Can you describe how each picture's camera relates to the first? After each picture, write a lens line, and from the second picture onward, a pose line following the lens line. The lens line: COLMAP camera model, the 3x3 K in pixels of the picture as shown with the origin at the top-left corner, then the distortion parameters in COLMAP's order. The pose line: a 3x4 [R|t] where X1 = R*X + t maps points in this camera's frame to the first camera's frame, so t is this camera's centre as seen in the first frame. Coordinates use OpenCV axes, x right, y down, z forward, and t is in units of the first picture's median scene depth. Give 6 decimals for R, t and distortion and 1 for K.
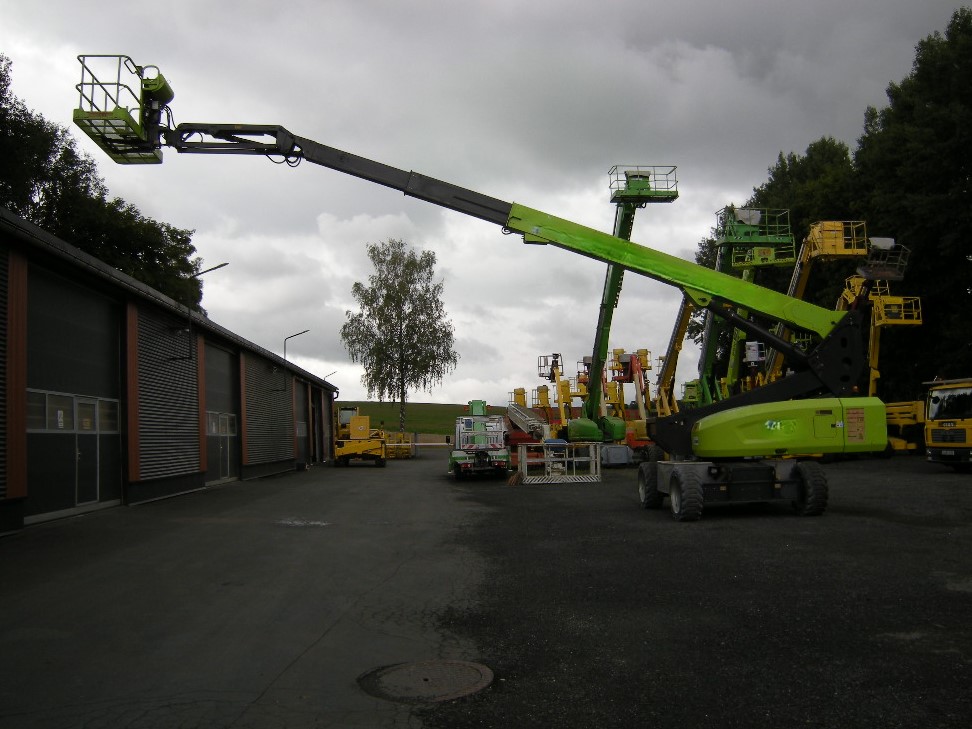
lens RADIAL K [[859.1, 0, 486.0], [0, 859.1, 364.5], [0, 0, 1]] dist [-0.094512, 0.011505]
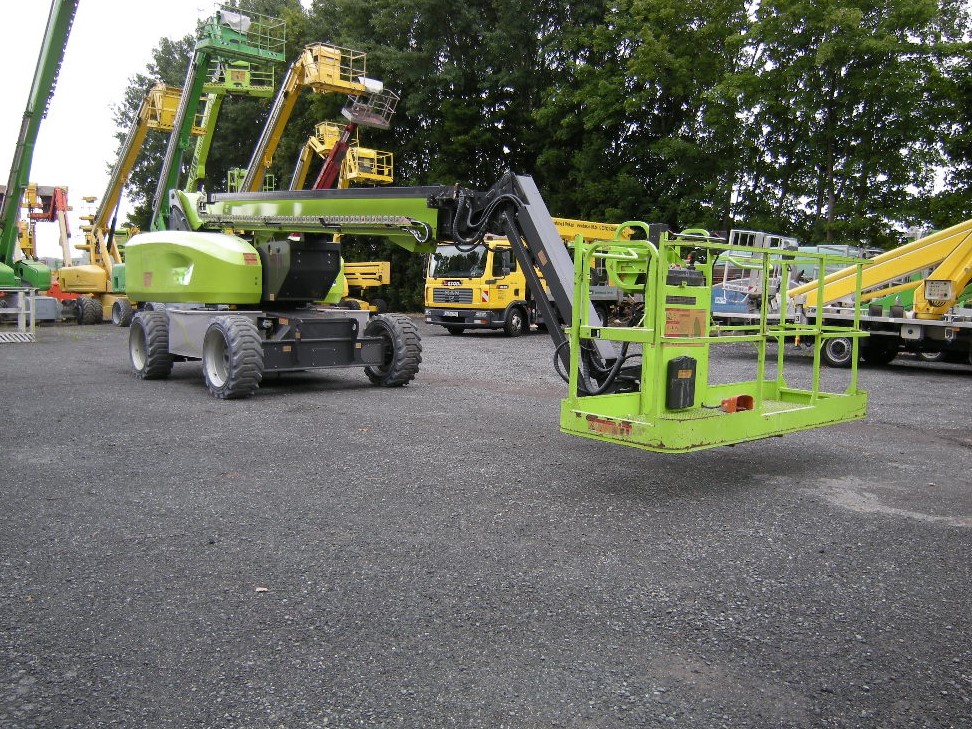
lens RADIAL K [[859.1, 0, 486.0], [0, 859.1, 364.5], [0, 0, 1]] dist [-0.094512, 0.011505]
pose [[0.779101, -0.015931, 0.626696, -0.012661], [-0.083936, 0.988025, 0.129465, 0.025298], [-0.621254, -0.153468, 0.768434, 0.169315]]
